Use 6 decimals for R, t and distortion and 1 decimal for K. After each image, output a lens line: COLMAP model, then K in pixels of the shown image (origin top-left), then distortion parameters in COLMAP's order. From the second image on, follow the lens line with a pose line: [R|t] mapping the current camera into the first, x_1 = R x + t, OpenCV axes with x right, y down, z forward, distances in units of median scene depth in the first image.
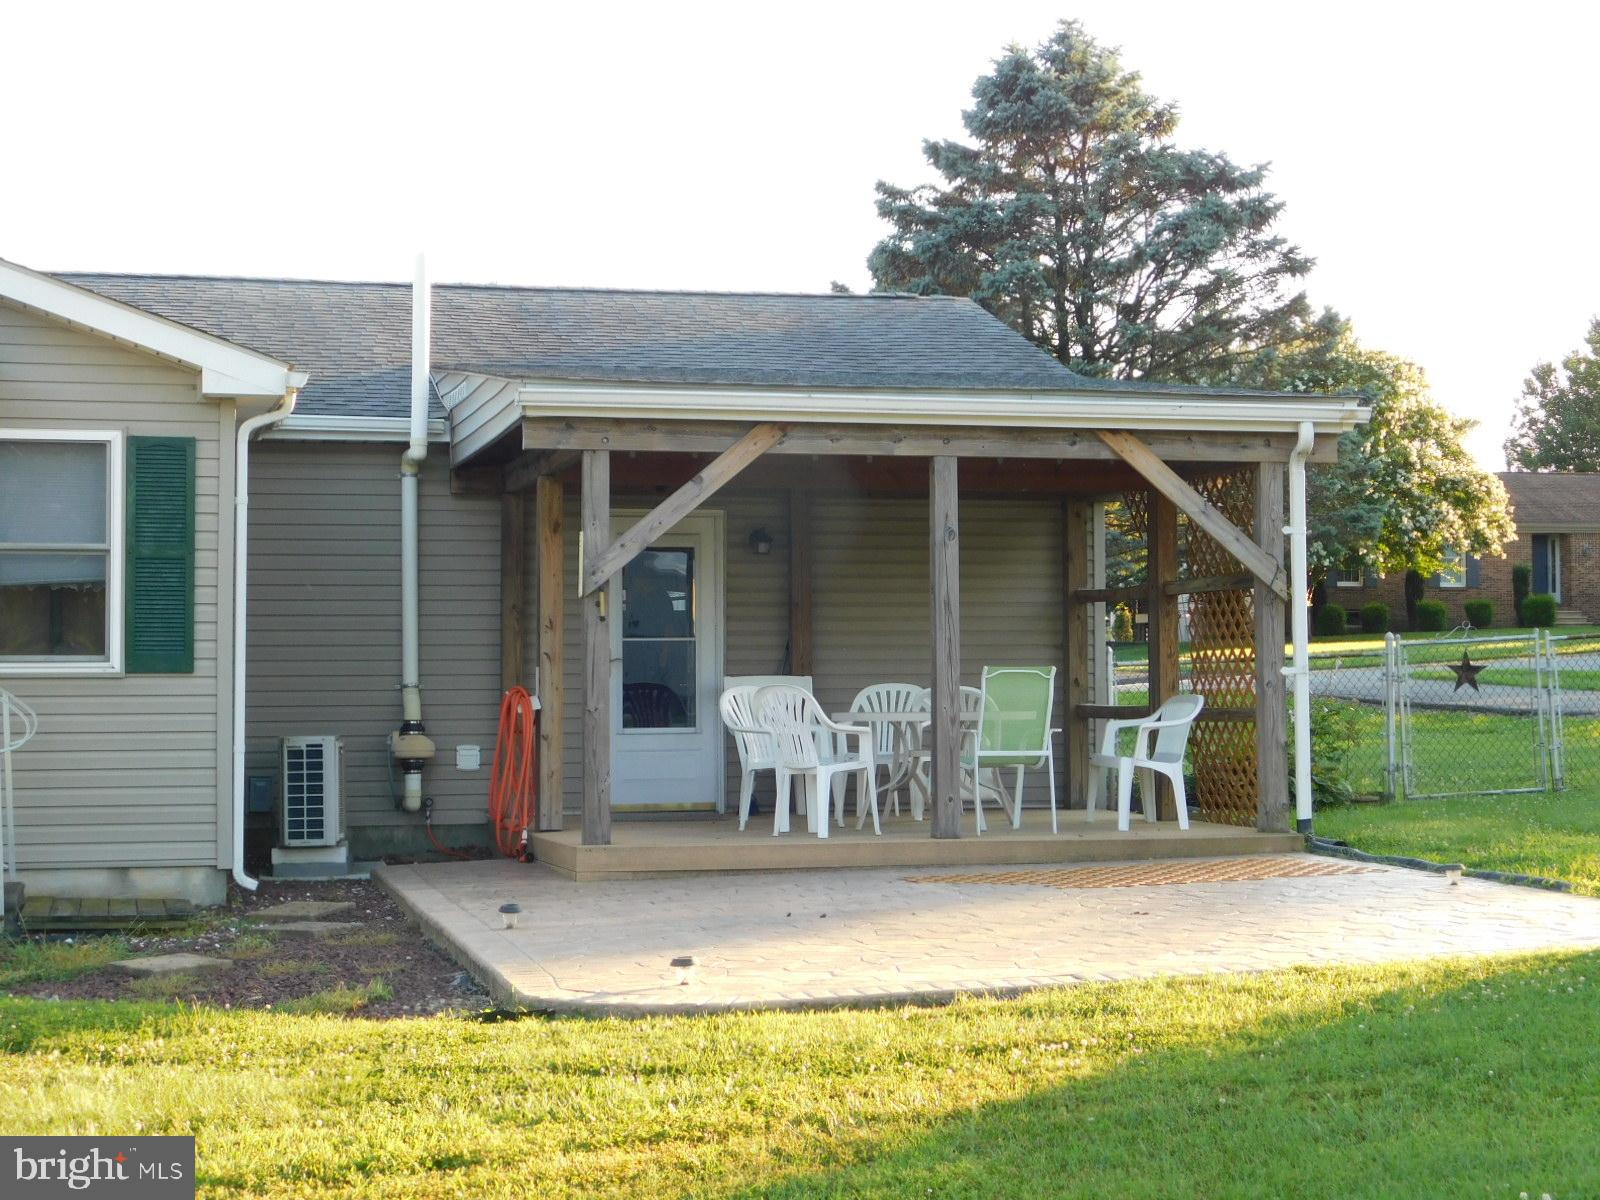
lens RADIAL K [[2812.2, 0, 800.0], [0, 2812.2, 600.0], [0, 0, 1]] dist [0.019915, -0.006024]
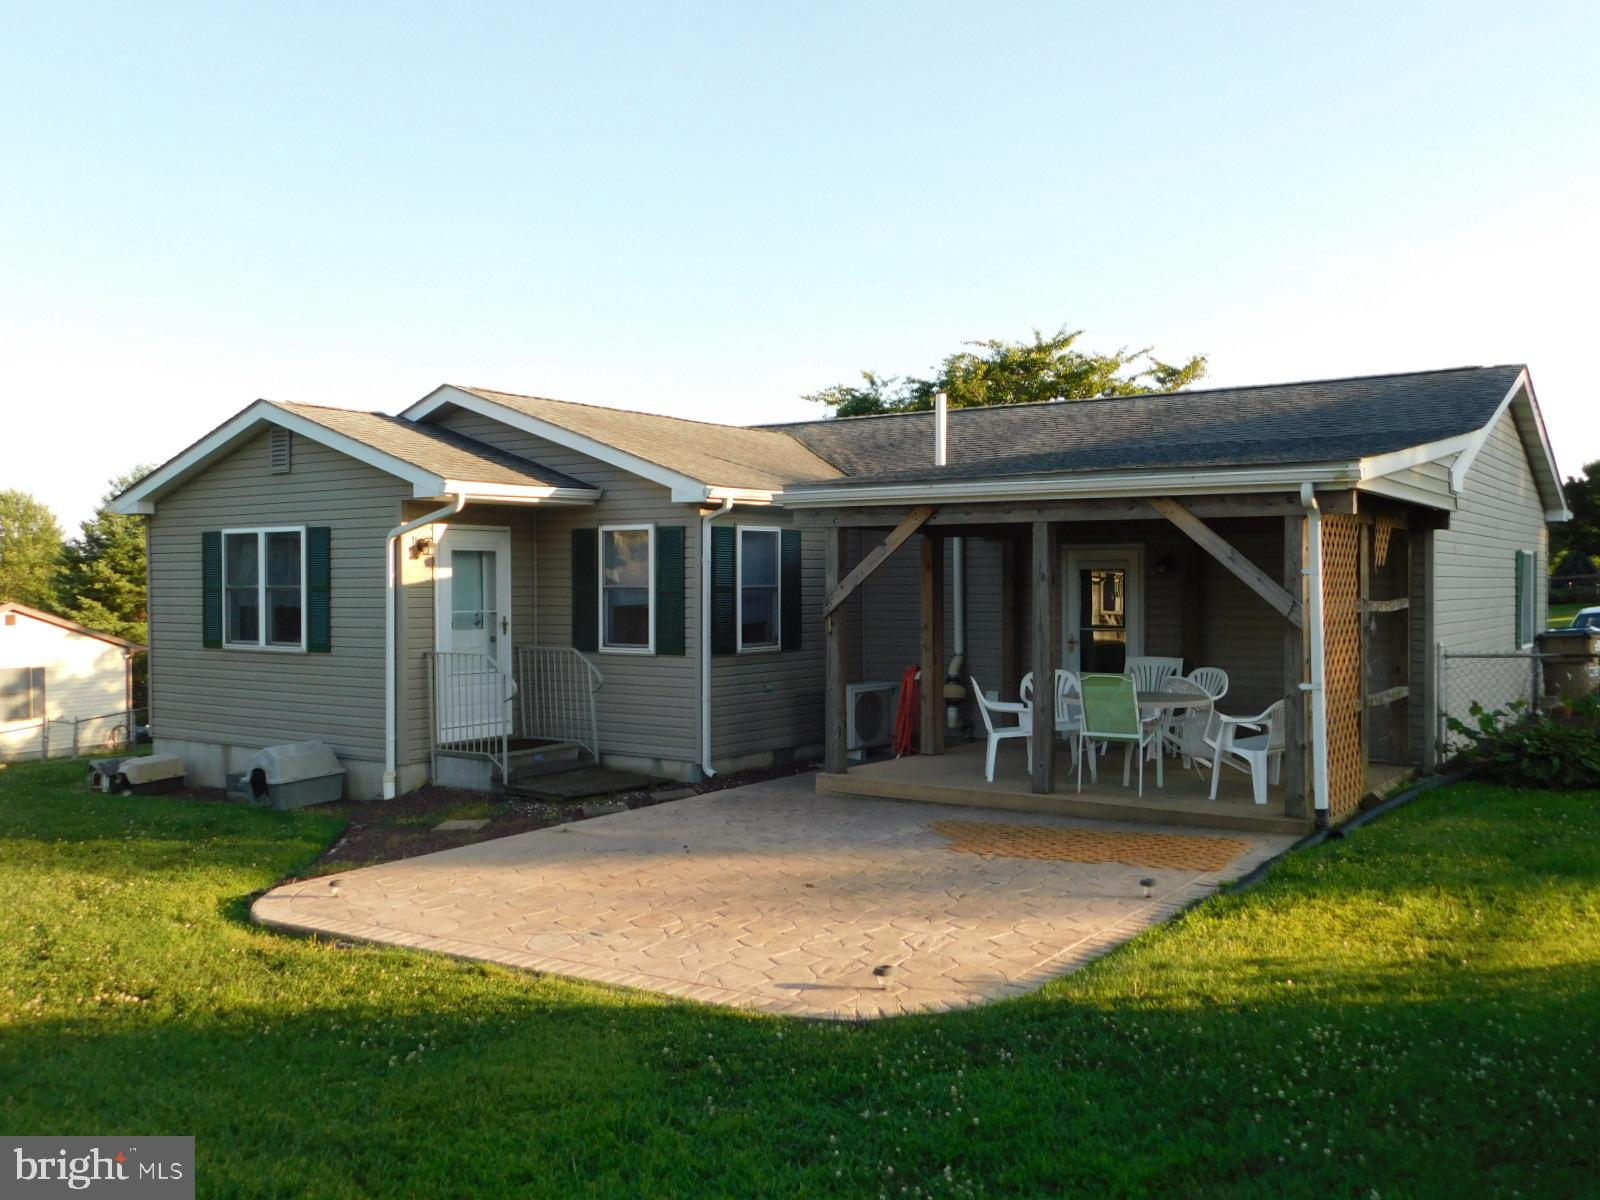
lens RADIAL K [[1405.5, 0, 800.0], [0, 1405.5, 600.0], [0, 0, 1]] dist [0.001806, 0.003042]
pose [[0.654511, 0.014876, -0.755906, 0.494472], [0.021439, 0.999039, 0.038224, -0.040930], [0.755748, -0.041224, 0.653563, 0.440740]]
